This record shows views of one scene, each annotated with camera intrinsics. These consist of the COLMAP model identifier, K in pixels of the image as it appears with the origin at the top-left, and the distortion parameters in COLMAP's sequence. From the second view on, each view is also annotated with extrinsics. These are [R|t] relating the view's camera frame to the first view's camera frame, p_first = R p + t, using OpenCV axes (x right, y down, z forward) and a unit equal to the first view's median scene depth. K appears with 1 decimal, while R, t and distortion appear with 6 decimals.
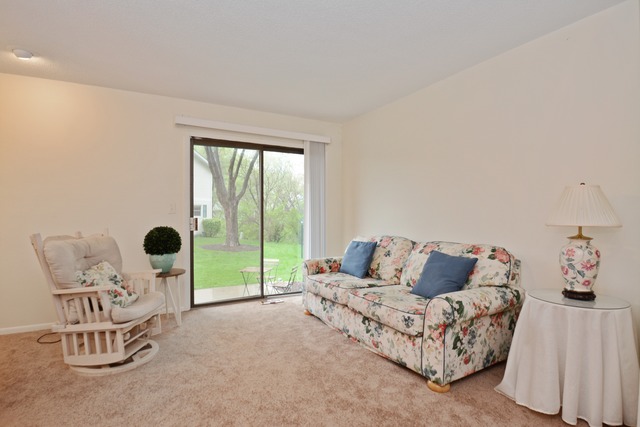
lens RADIAL K [[313.4, 0, 320.0], [0, 313.4, 213.5], [0, 0, 1]] dist [-0.028544, -0.000281]
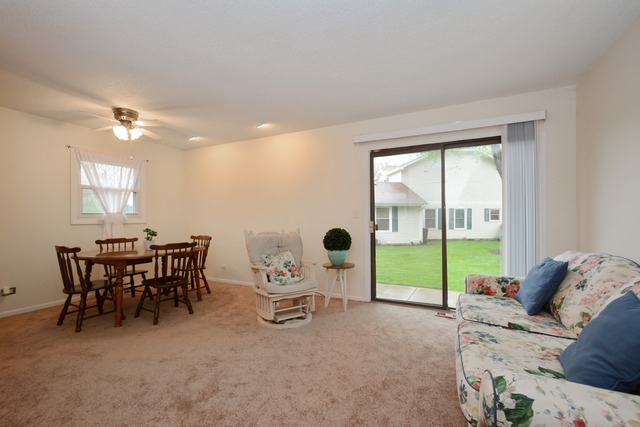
lens RADIAL K [[282.6, 0, 320.0], [0, 282.6, 213.5], [0, 0, 1]] dist [-0.001227, -0.000211]
pose [[0.561127, -0.014641, -0.827600, 0.390355], [0.004518, 0.999883, -0.014625, -0.000852], [0.827717, 0.004467, 0.561128, 0.295411]]
